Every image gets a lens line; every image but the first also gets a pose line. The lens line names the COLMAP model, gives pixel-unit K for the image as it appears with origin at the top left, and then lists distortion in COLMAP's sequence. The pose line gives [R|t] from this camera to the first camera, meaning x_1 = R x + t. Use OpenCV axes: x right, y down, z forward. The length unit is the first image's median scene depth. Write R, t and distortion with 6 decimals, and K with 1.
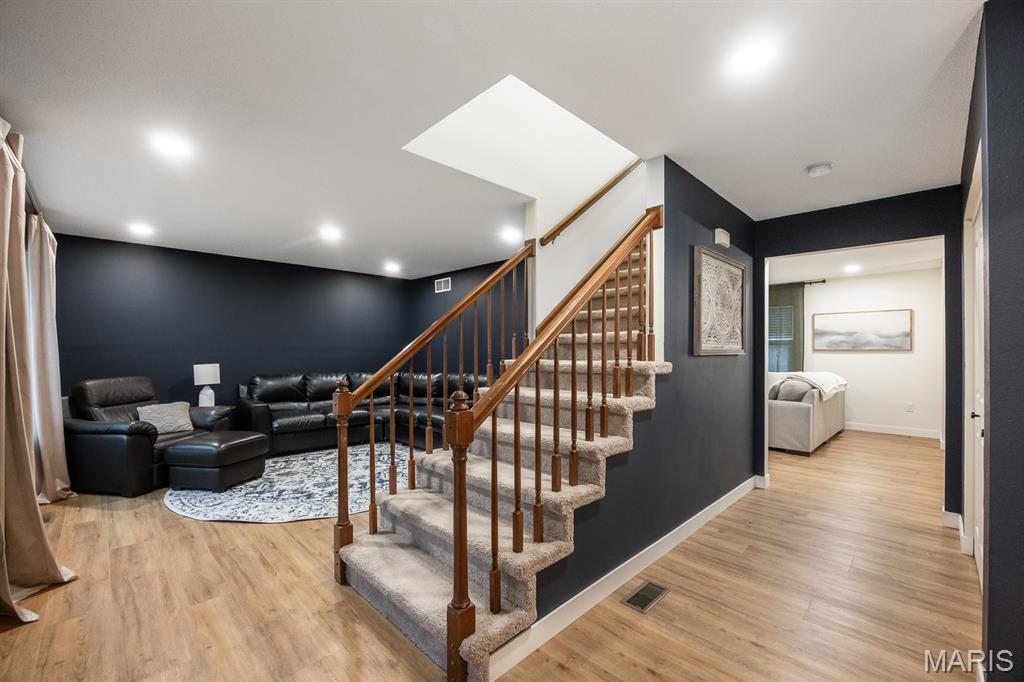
lens RADIAL K [[435.3, 0, 515.9], [0, 435.3, 350.6], [0, 0, 1]] dist [-0.001626, -0.000108]
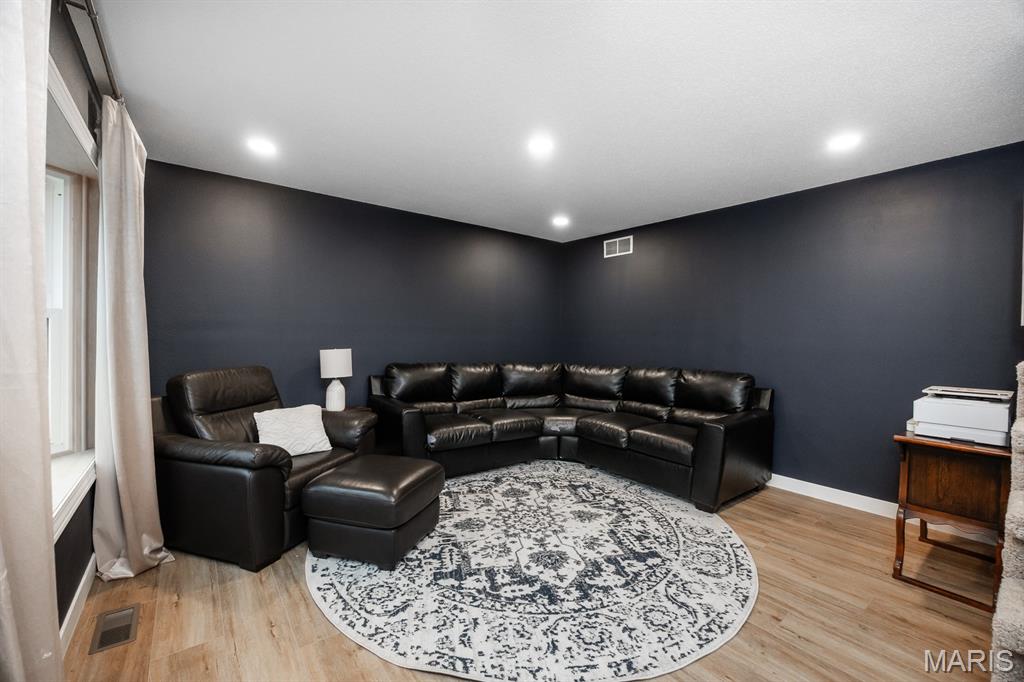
lens RADIAL K [[429.4, 0, 512.0], [0, 429.4, 341.0], [0, 0, 1]] dist [-0.002203, -0.000220]
pose [[0.992713, 0.018499, -0.119071, -0.434880], [-0.017003, 0.999763, 0.013567, 0.004149], [0.119294, -0.011444, 0.992793, 0.426213]]
